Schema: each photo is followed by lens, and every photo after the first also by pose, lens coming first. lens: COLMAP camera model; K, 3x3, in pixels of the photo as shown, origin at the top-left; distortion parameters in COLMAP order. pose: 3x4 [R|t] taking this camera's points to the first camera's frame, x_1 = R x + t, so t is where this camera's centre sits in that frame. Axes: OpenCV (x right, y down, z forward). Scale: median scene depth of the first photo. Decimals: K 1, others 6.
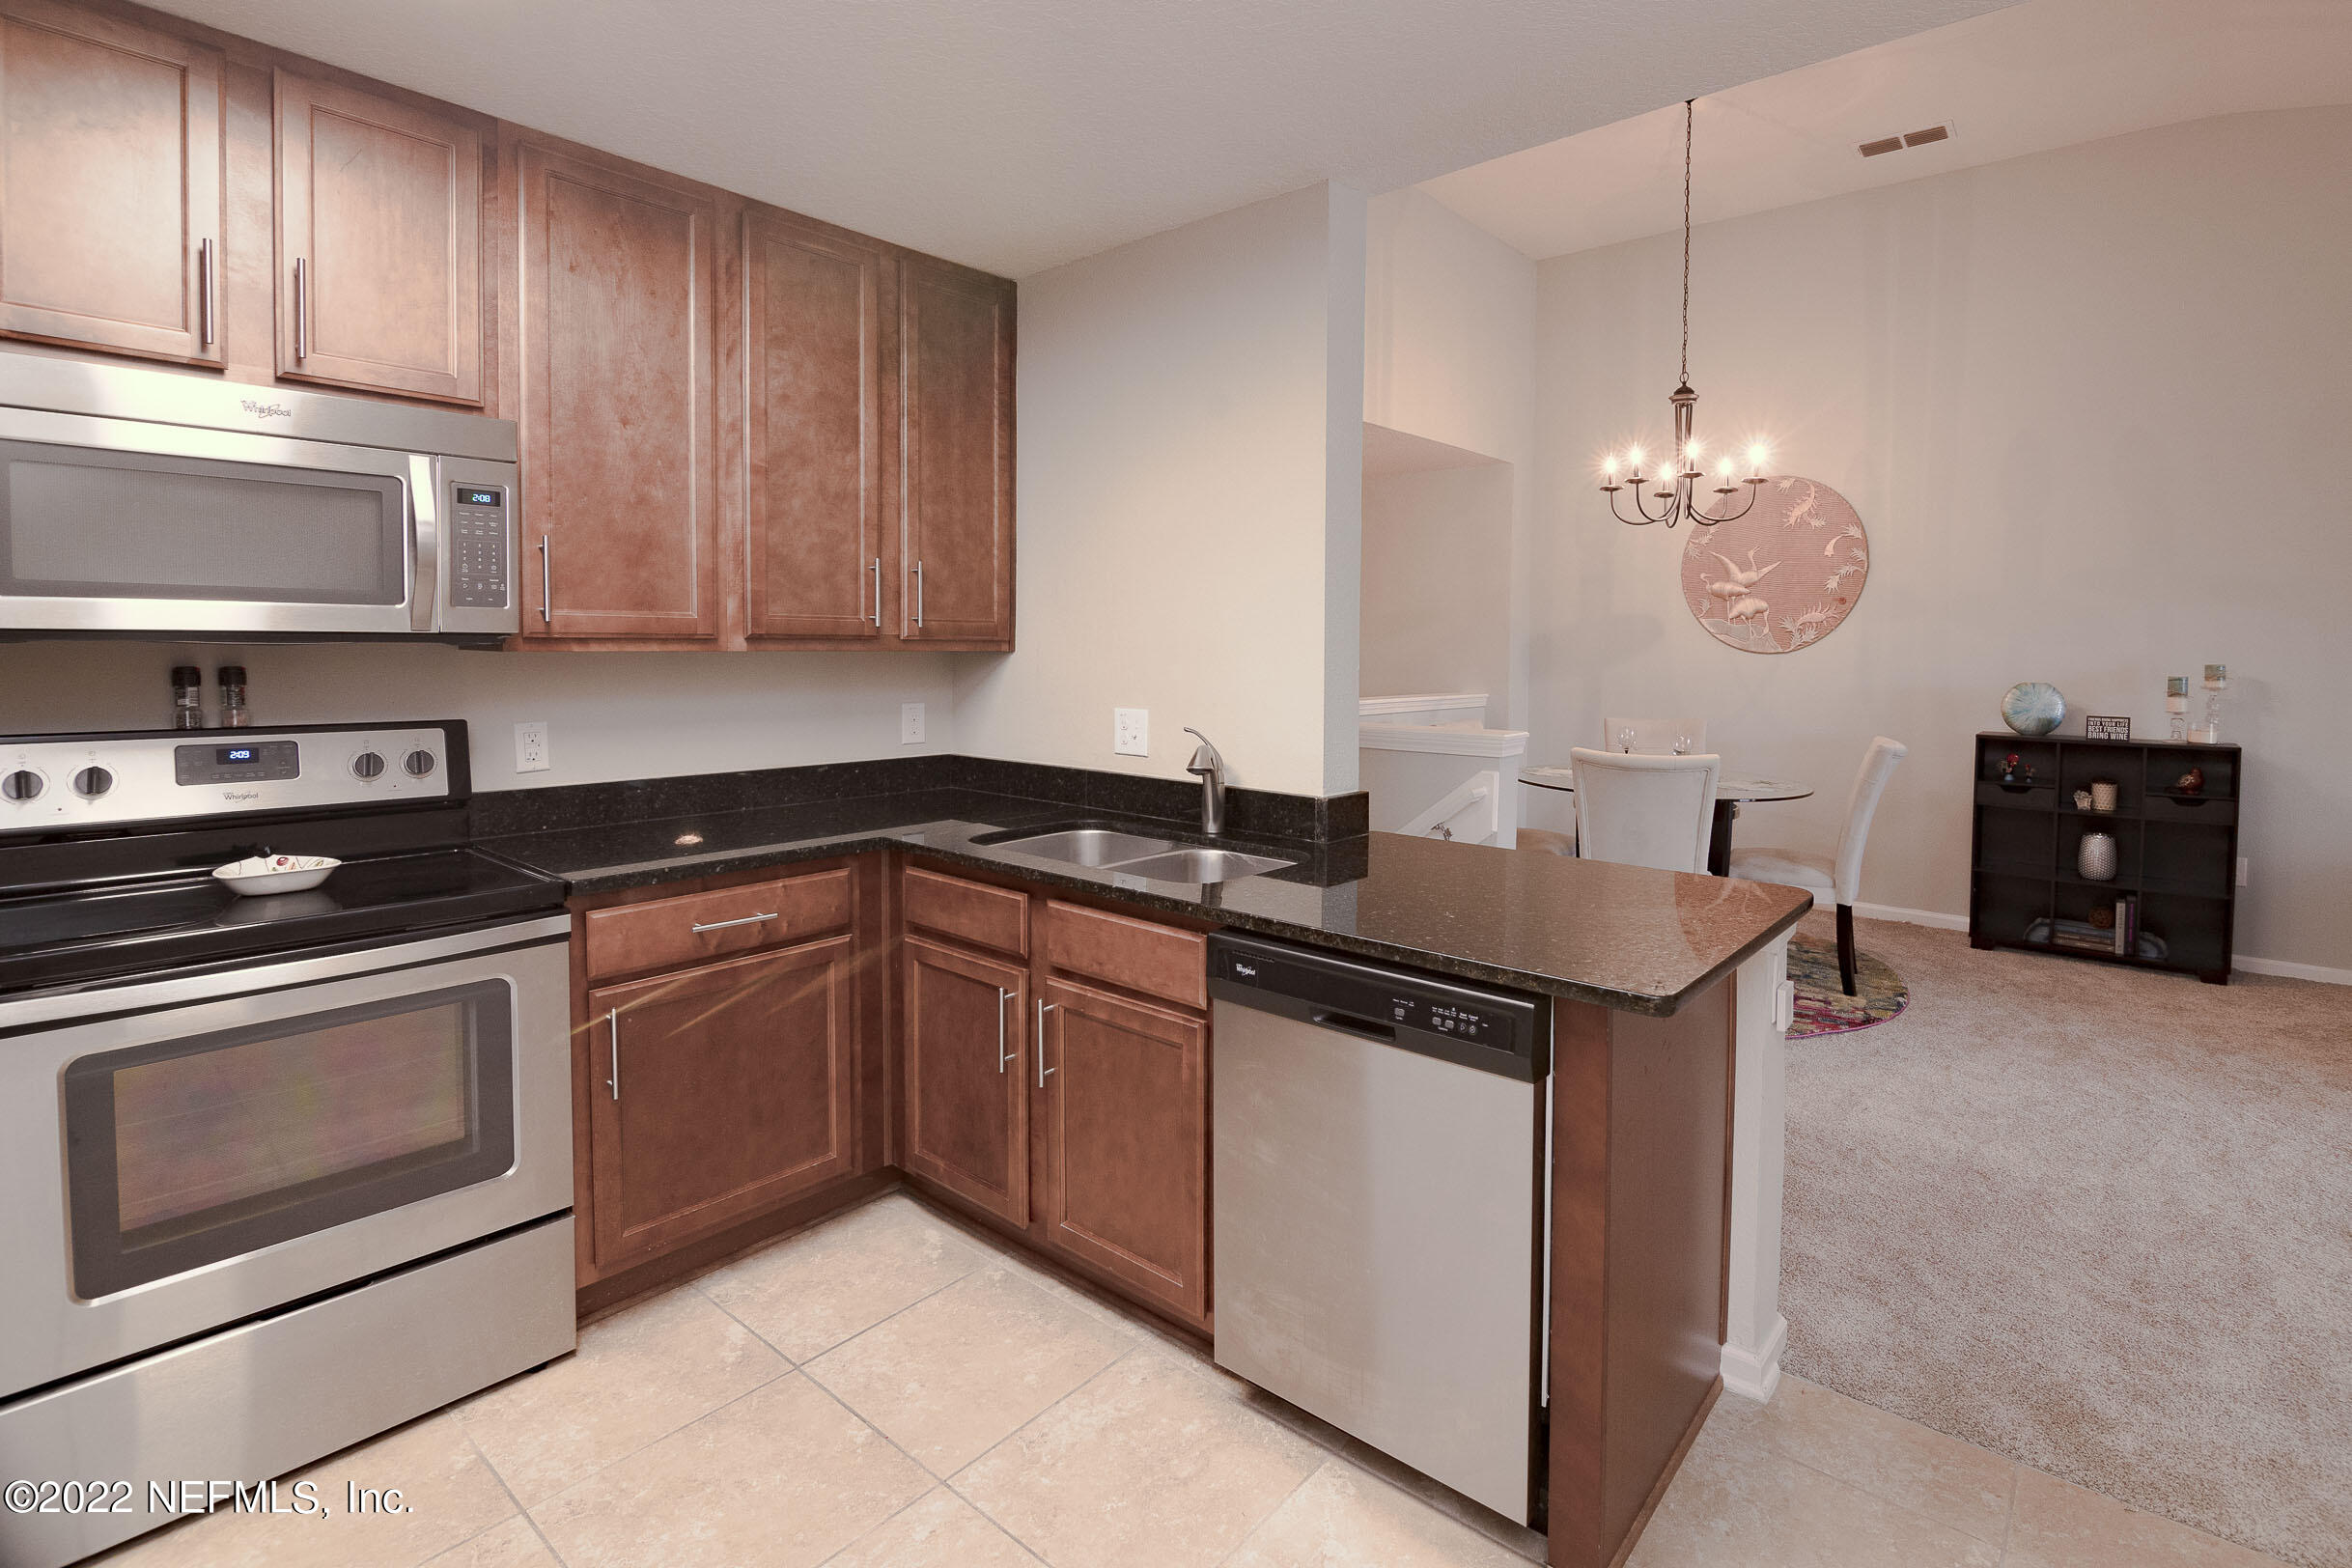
lens RADIAL K [[1120.3, 0, 1274.7], [0, 1120.3, 687.1], [0, 0, 1]] dist [-0.004358, -0.001313]
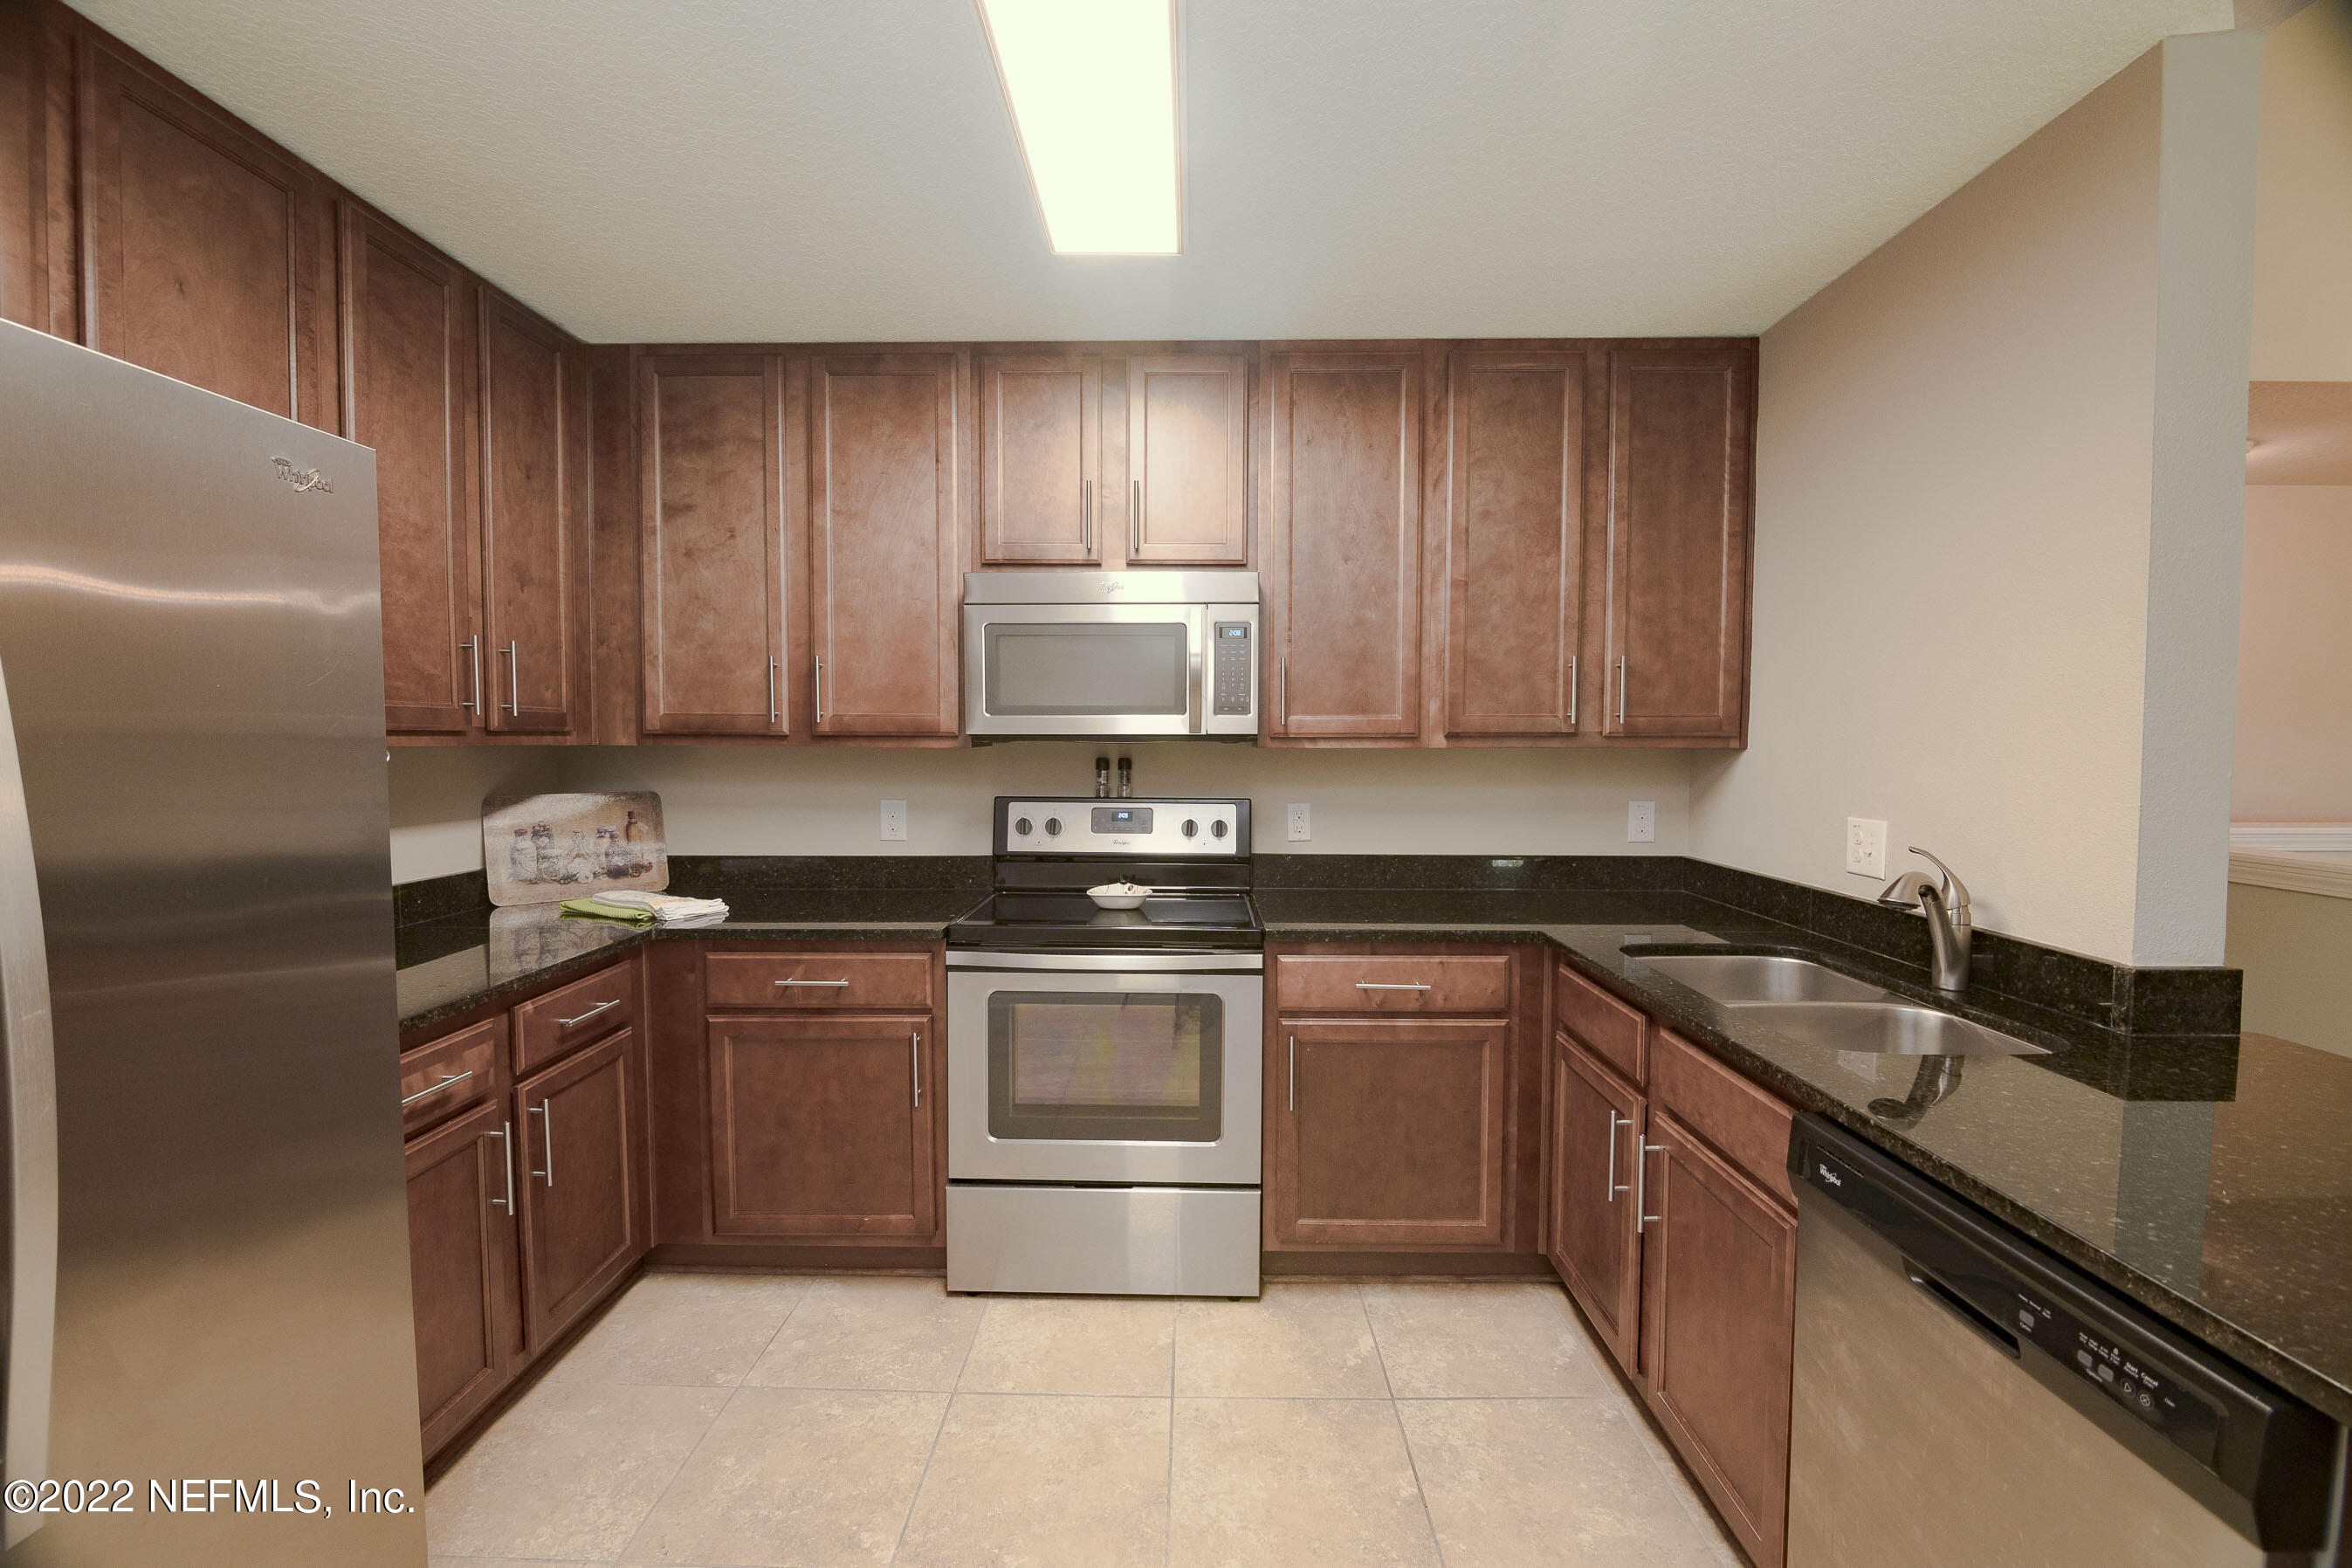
lens RADIAL K [[1013.9, 0, 1176.0], [0, 1013.9, 784.0], [0, 0, 1]] dist [-0.001119, -0.005985]
pose [[0.603295, 0.029622, -0.796968, 0.178316], [-0.025917, 0.999510, 0.017532, -0.006988], [0.797097, 0.010078, 0.603767, 0.178842]]
